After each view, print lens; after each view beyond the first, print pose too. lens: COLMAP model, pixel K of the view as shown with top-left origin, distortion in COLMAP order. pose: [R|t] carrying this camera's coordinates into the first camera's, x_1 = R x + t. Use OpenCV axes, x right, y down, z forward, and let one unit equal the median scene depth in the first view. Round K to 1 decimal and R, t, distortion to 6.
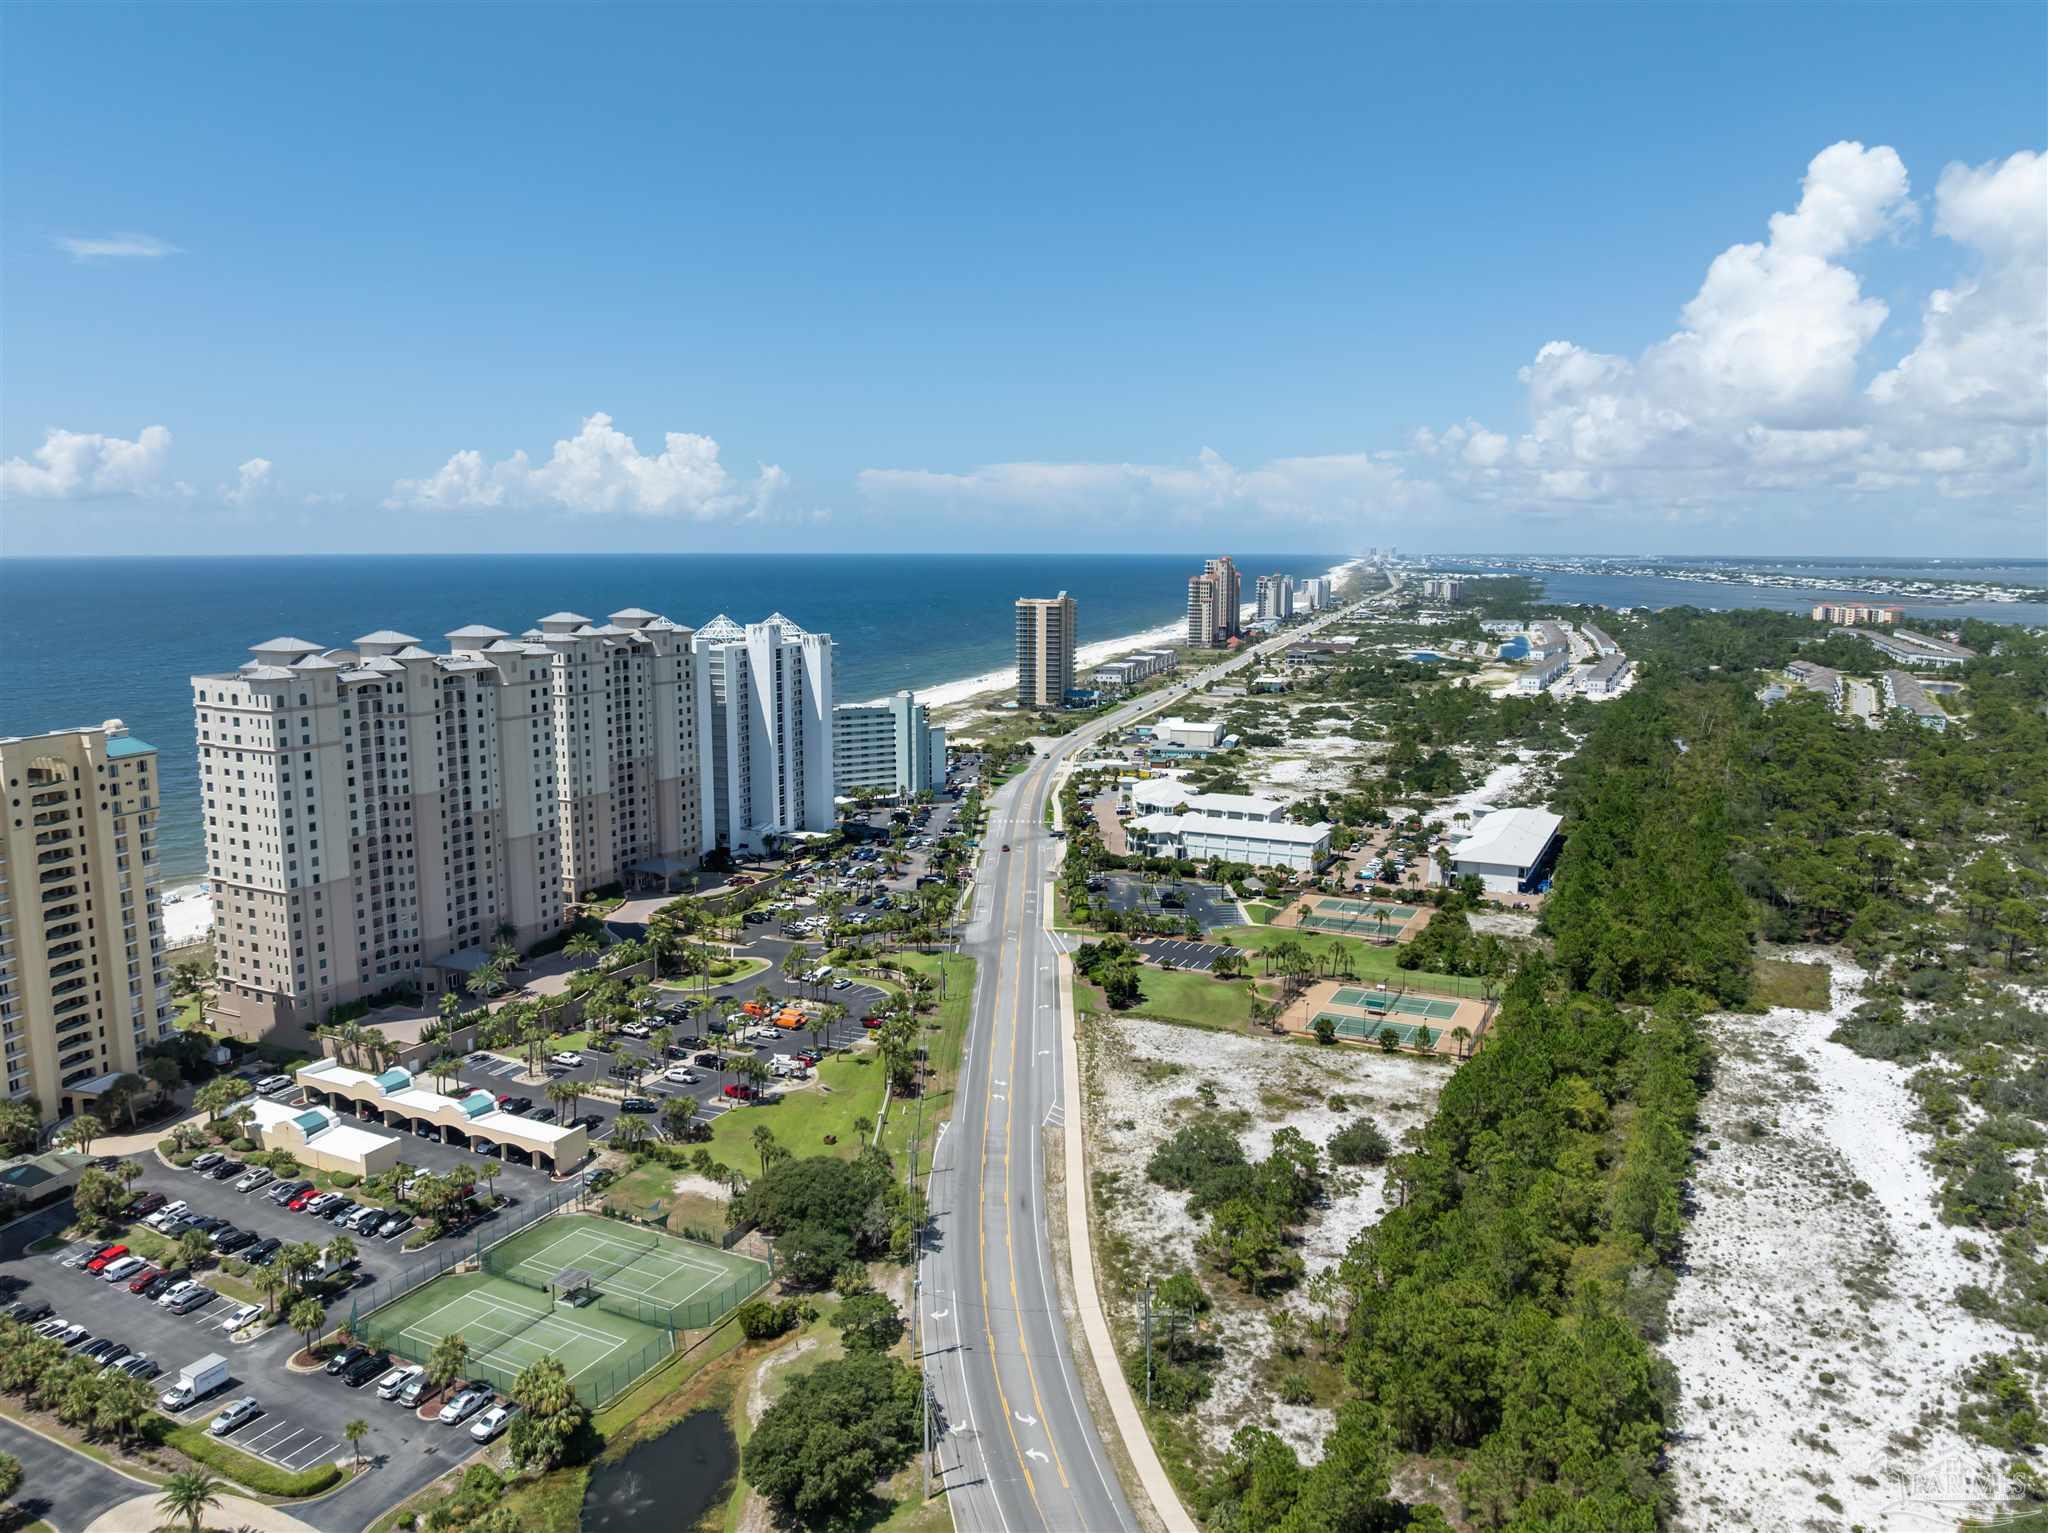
lens RADIAL K [[1435.4, 0, 1040.1], [0, 1435.4, 760.0], [0, 0, 1]] dist [-0.040101, -0.001471]
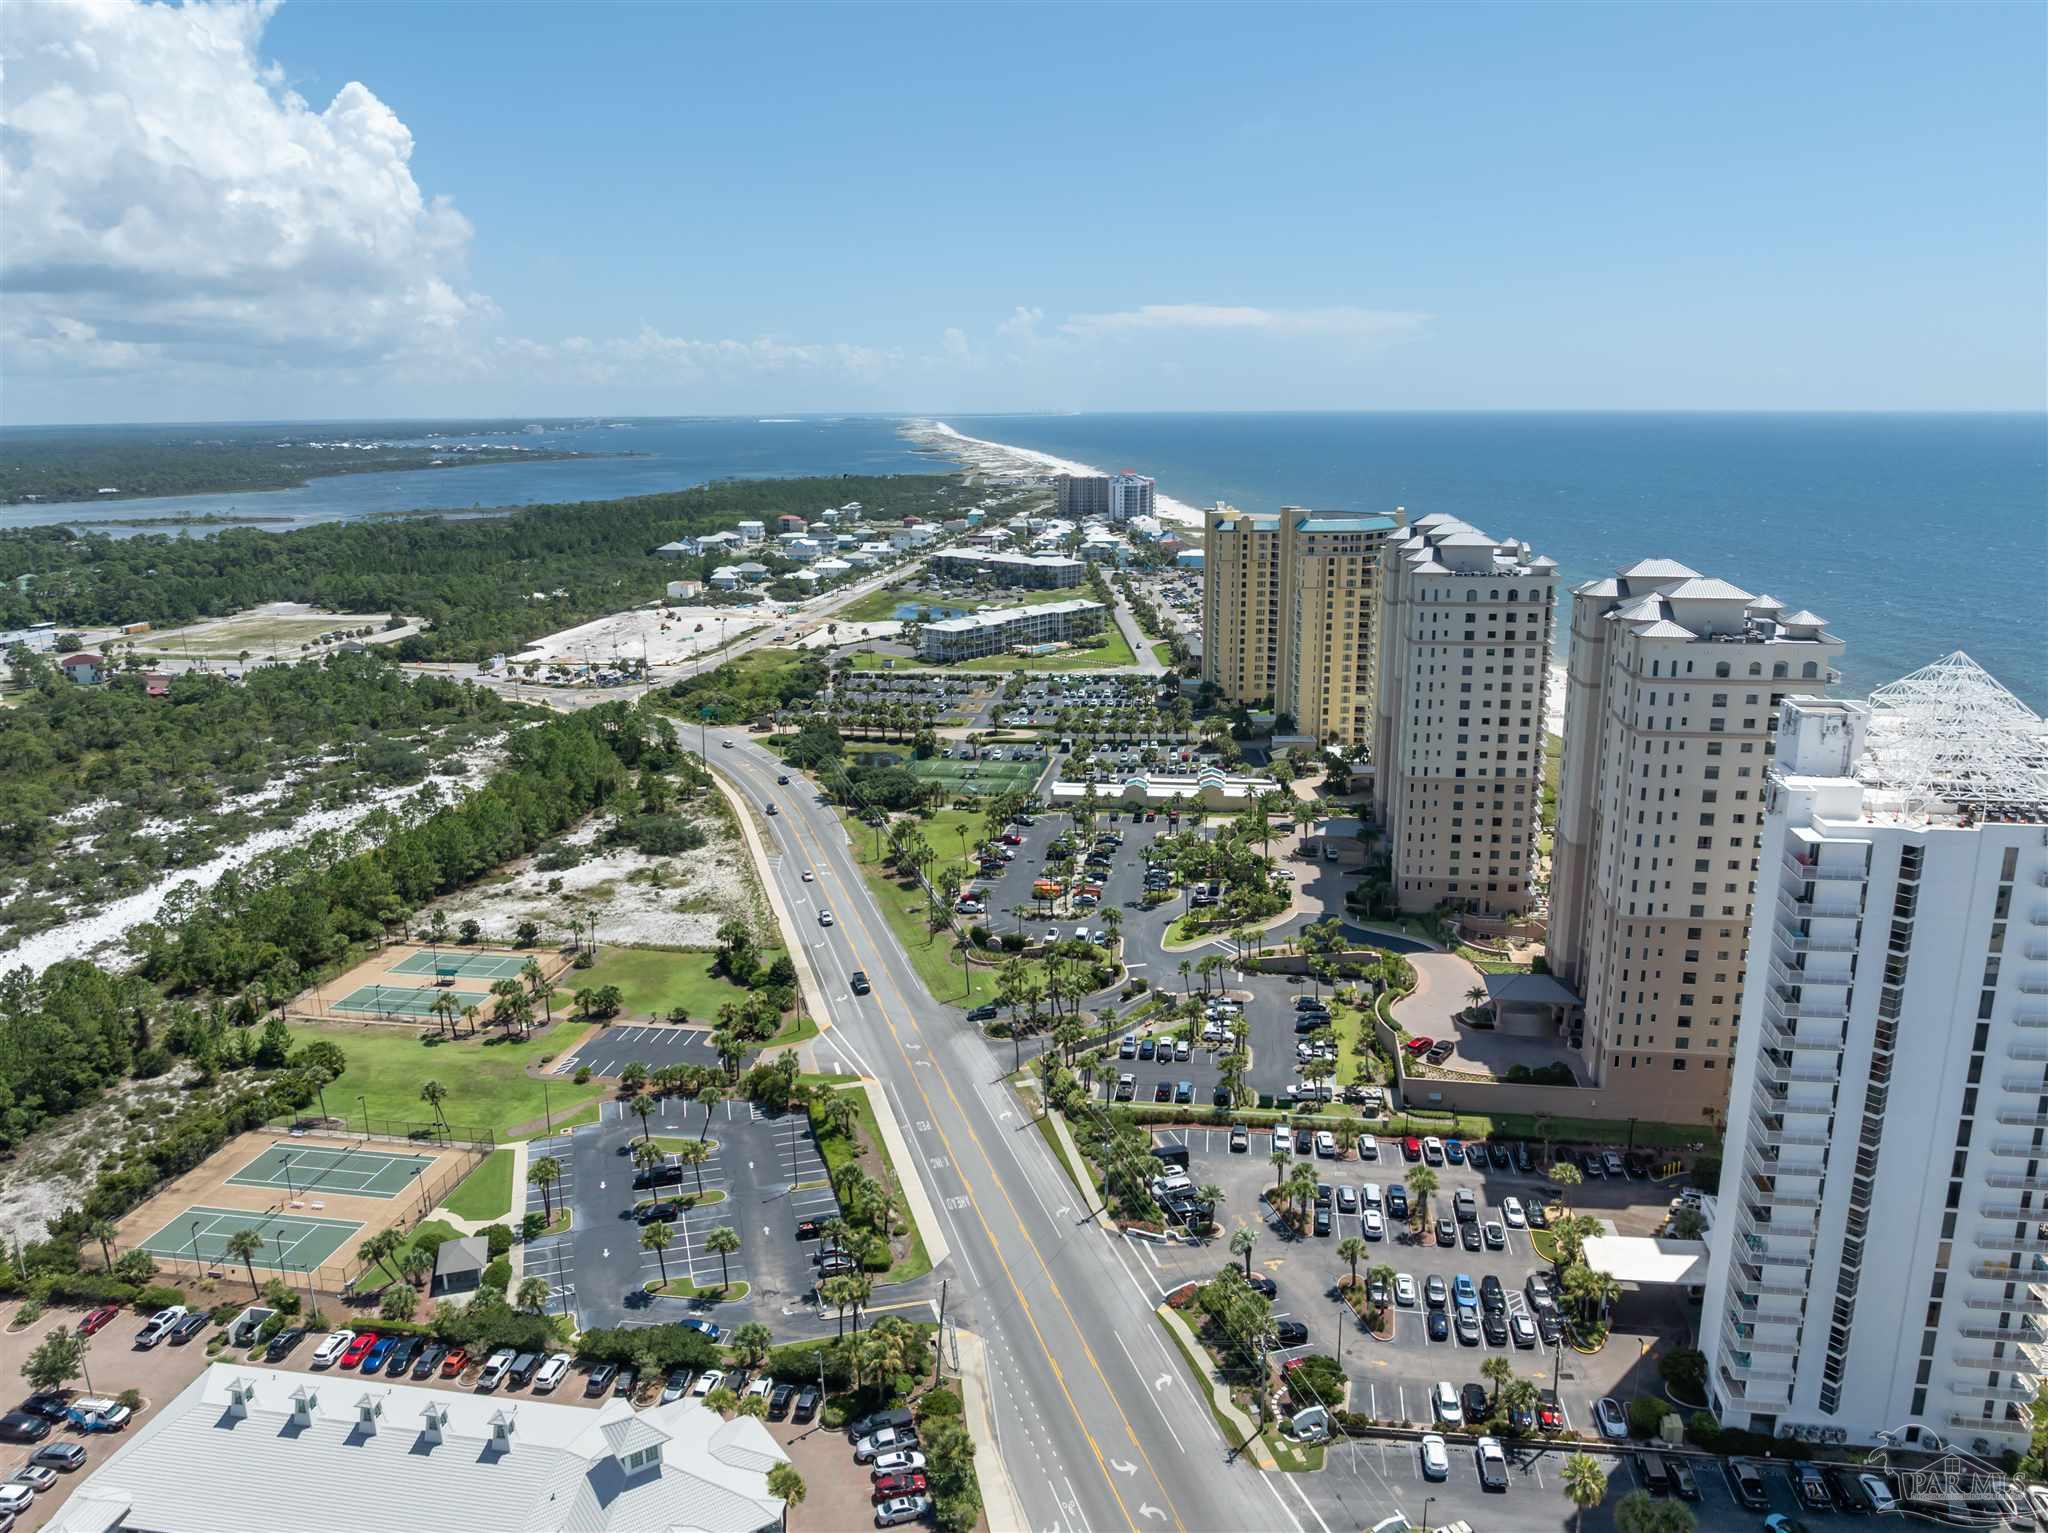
lens RADIAL K [[1404.0, 0, 1036.5], [0, 1404.0, 761.7], [0, 0, 1]] dist [-0.038438, 0.000374]
pose [[-0.955068, 0.078079, -0.285919, 0.131125], [-0.037002, 0.925718, 0.376399, -0.315653], [0.294069, 0.370066, -0.881235, 1.974516]]
